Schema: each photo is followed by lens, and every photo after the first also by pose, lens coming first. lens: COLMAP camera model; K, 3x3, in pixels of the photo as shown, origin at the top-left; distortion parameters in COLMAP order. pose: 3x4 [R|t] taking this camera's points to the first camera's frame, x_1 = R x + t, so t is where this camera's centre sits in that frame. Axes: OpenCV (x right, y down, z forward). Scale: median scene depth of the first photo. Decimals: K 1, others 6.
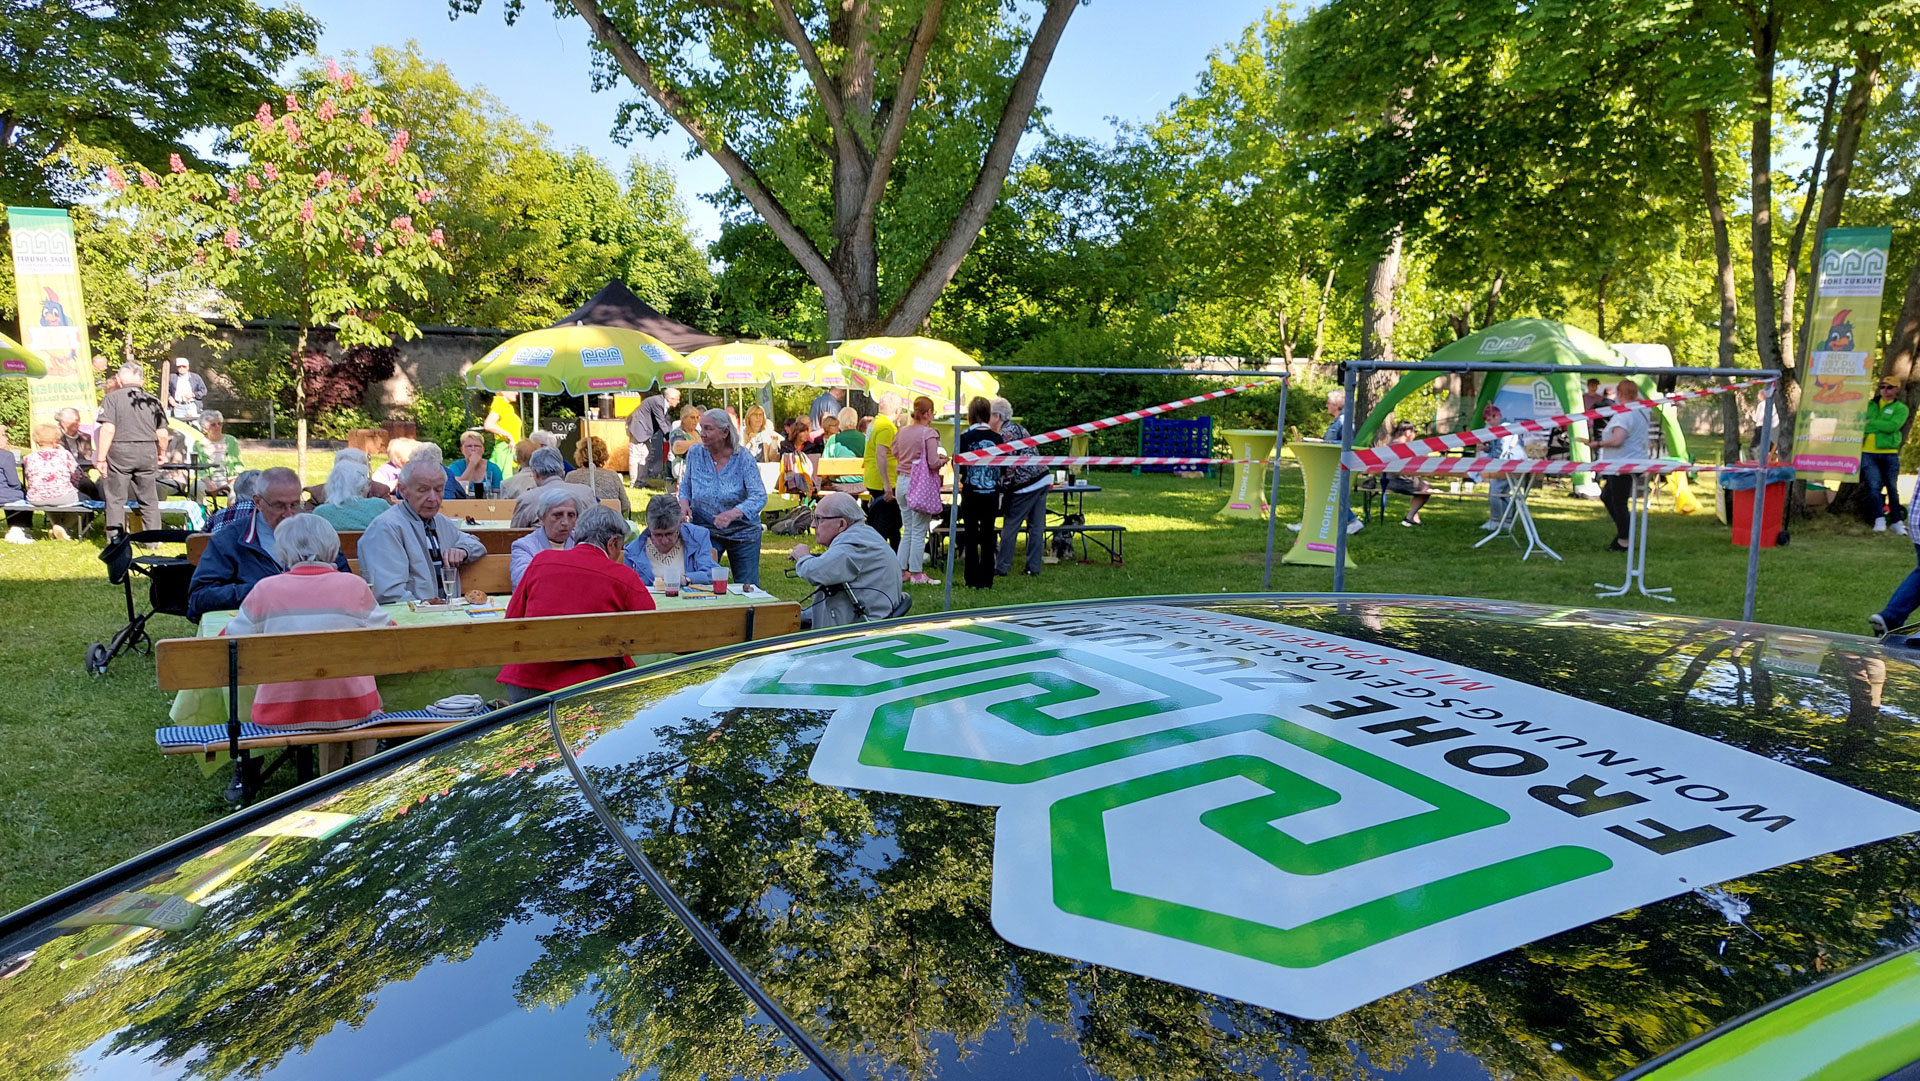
lens RADIAL K [[1337.1, 0, 970.8], [0, 1337.1, 545.3], [0, 0, 1]] dist [0.031767, -0.062539]
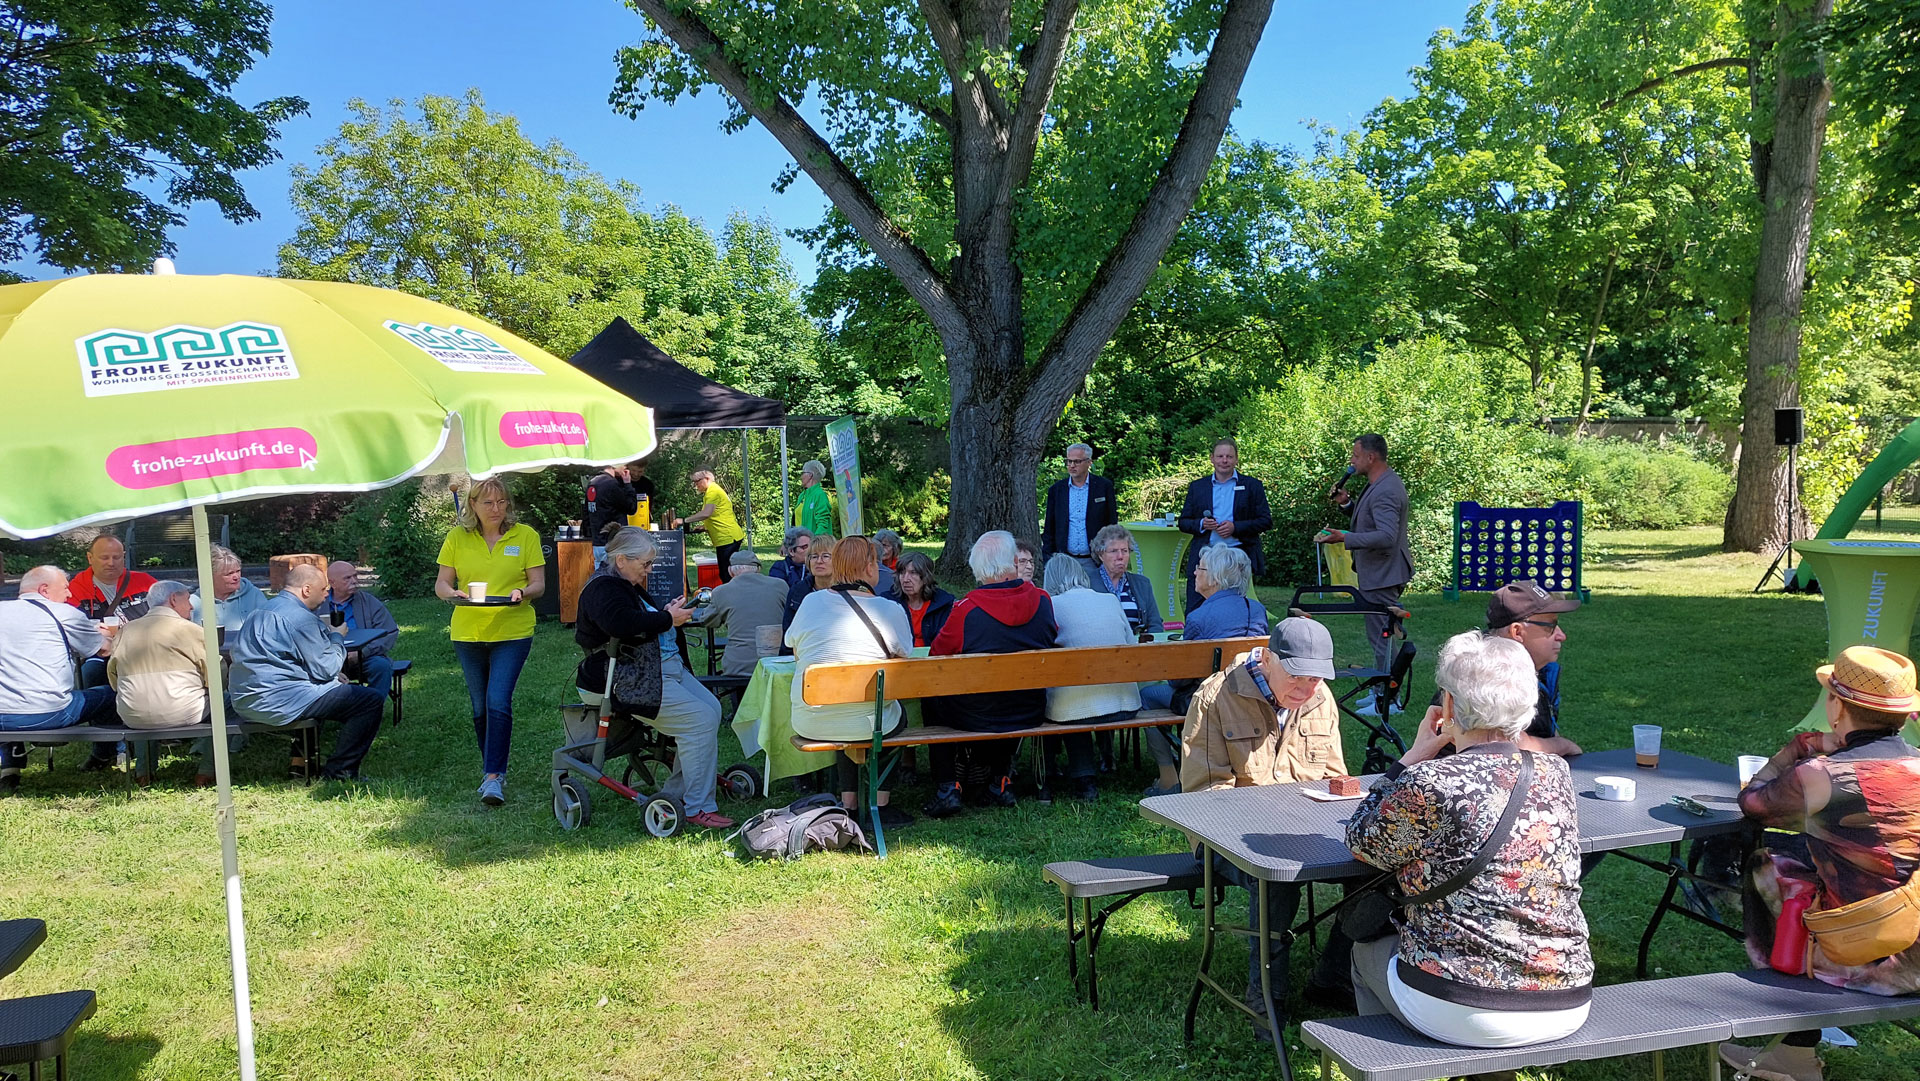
lens RADIAL K [[1337.1, 0, 970.8], [0, 1337.1, 545.3], [0, 0, 1]] dist [0.031767, -0.062539]
pose [[0.994276, -0.025346, -0.103797, -0.017769], [0.018969, 0.997898, -0.061971, -0.025521], [0.105149, 0.059647, 0.992666, 0.212864]]
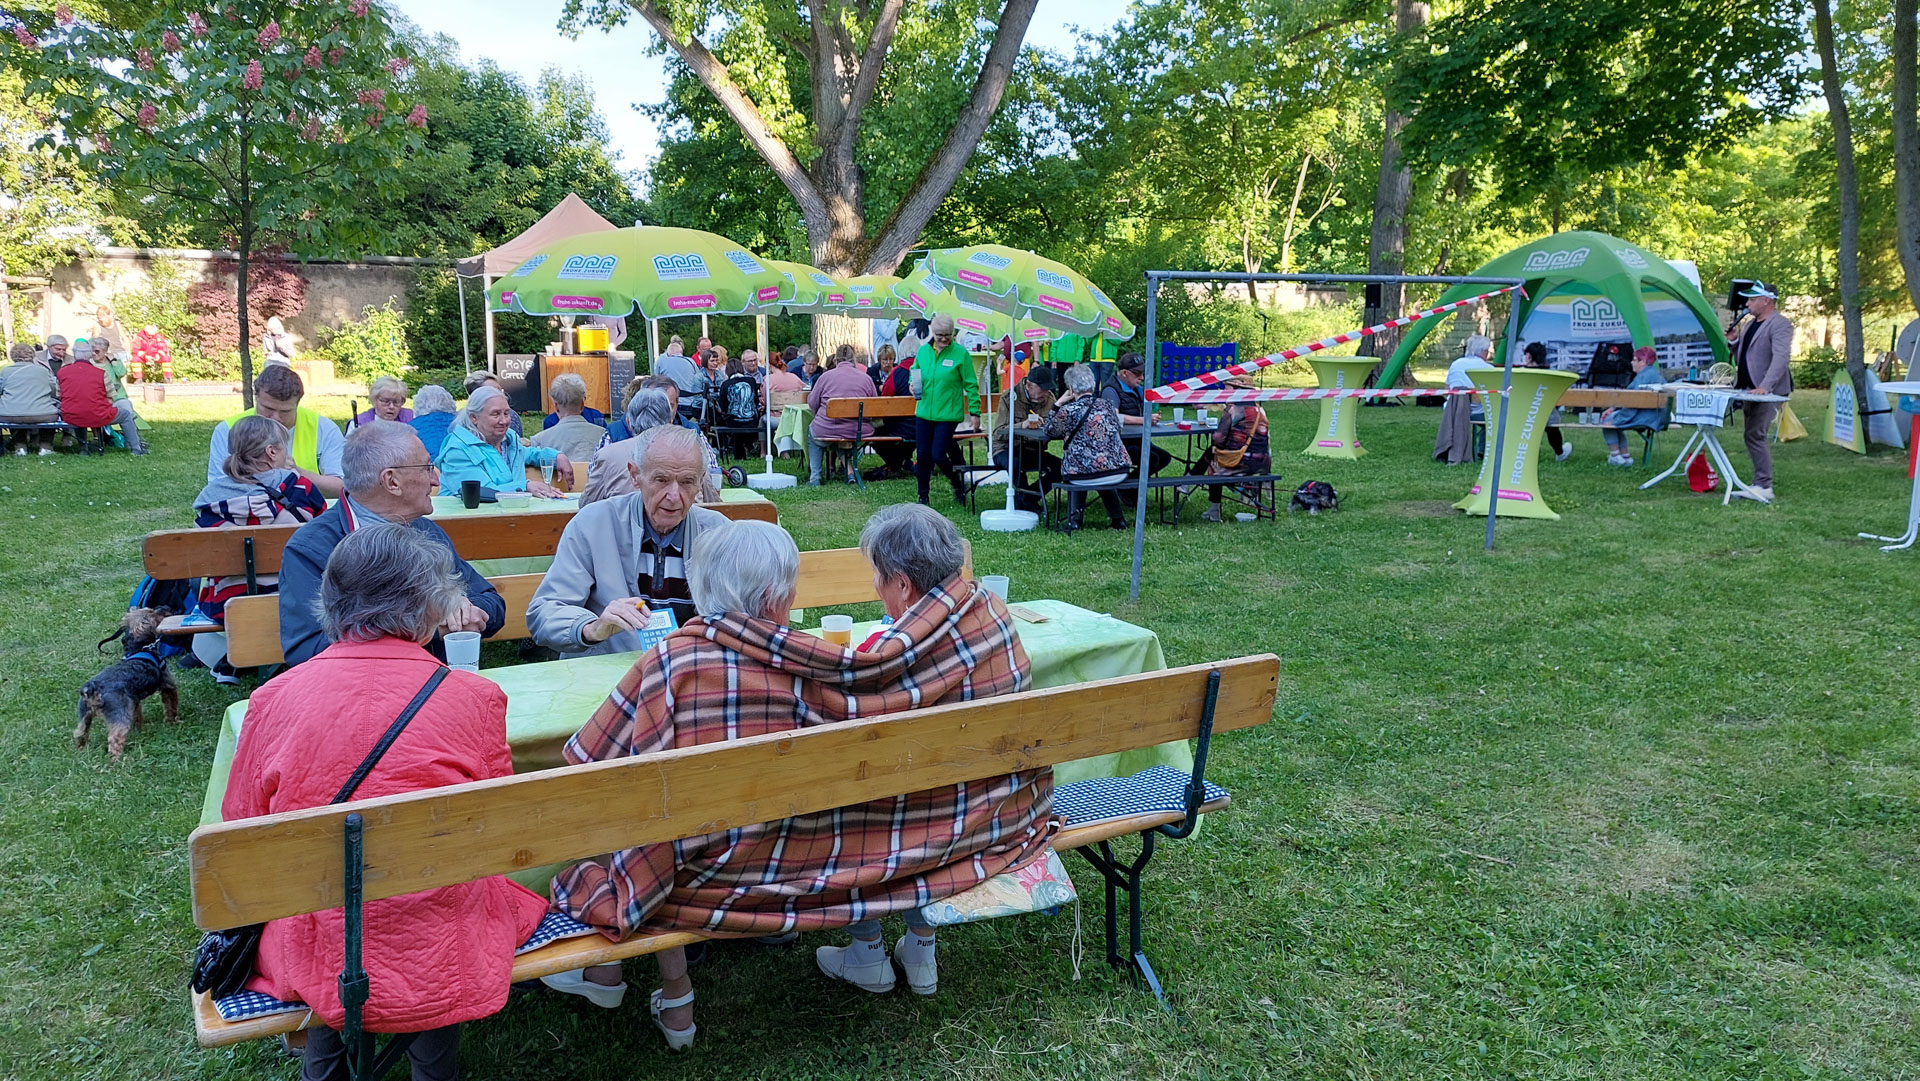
lens RADIAL K [[1339.4, 0, 962.2], [0, 1339.4, 540.8], [0, 0, 1]] dist [0.008135, 0.001851]
pose [[0.997740, -0.022711, 0.063231, -0.038898], [0.019834, 0.998755, 0.045768, -0.004245], [-0.064192, -0.044411, 0.996949, 0.055368]]
